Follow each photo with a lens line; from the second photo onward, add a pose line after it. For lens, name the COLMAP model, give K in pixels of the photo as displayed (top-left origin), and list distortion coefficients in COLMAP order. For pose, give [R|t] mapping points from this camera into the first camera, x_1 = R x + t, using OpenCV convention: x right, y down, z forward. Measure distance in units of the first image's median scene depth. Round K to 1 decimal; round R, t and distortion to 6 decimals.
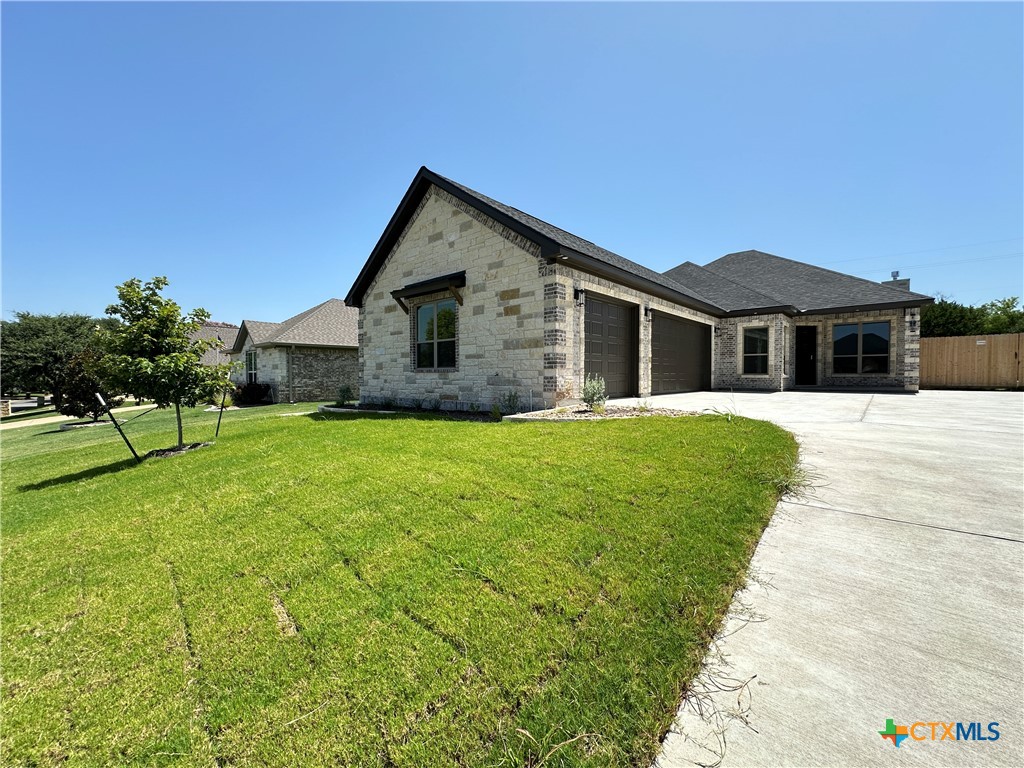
lens RADIAL K [[410.1, 0, 510.4], [0, 410.1, 384.0], [0, 0, 1]] dist [-0.003627, 0.000450]
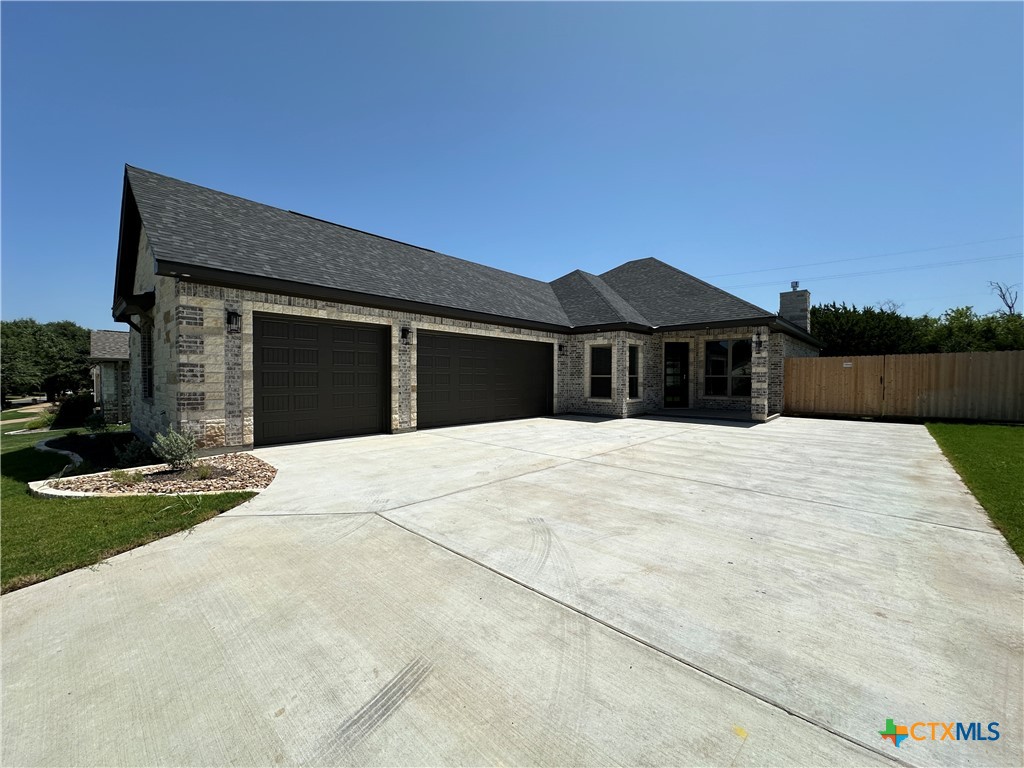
lens RADIAL K [[410.1, 0, 510.4], [0, 410.1, 384.0], [0, 0, 1]] dist [-0.003627, 0.000450]
pose [[0.999978, 0.005121, -0.004169, 0.428480], [-0.005145, 0.999970, -0.005720, -0.051133], [0.004140, 0.005742, 0.999975, 0.110703]]
